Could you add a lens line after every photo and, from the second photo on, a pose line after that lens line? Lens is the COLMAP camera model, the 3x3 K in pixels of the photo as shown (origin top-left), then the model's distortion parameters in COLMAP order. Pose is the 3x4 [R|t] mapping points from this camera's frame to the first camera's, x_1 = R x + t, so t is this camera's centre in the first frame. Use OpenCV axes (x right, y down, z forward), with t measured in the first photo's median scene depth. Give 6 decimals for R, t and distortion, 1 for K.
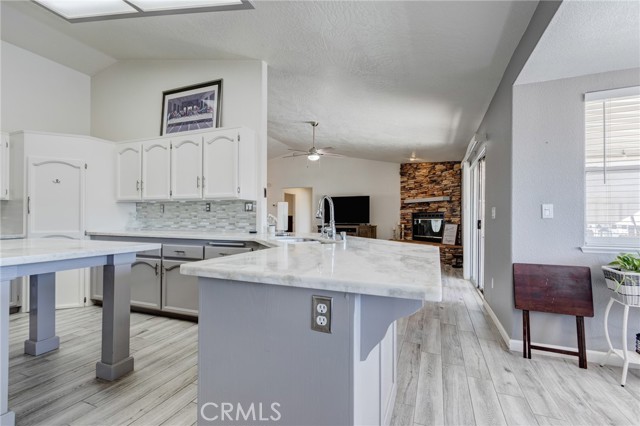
lens RADIAL K [[291.9, 0, 312.9], [0, 291.9, 217.0], [0, 0, 1]] dist [0.002345, -0.000535]
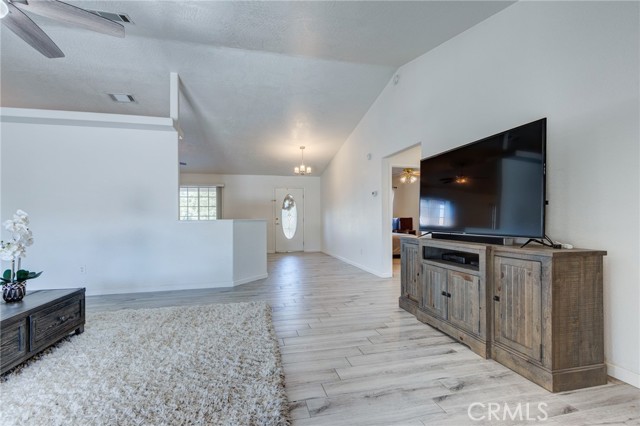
lens RADIAL K [[293.1, 0, 309.8], [0, 293.1, 216.0], [0, 0, 1]] dist [-0.000347, -0.000139]
pose [[0.582803, -0.011764, -0.812528, 0.335434], [0.009390, 0.999926, -0.007742, 0.005800], [0.812559, -0.003117, 0.582870, 0.889649]]
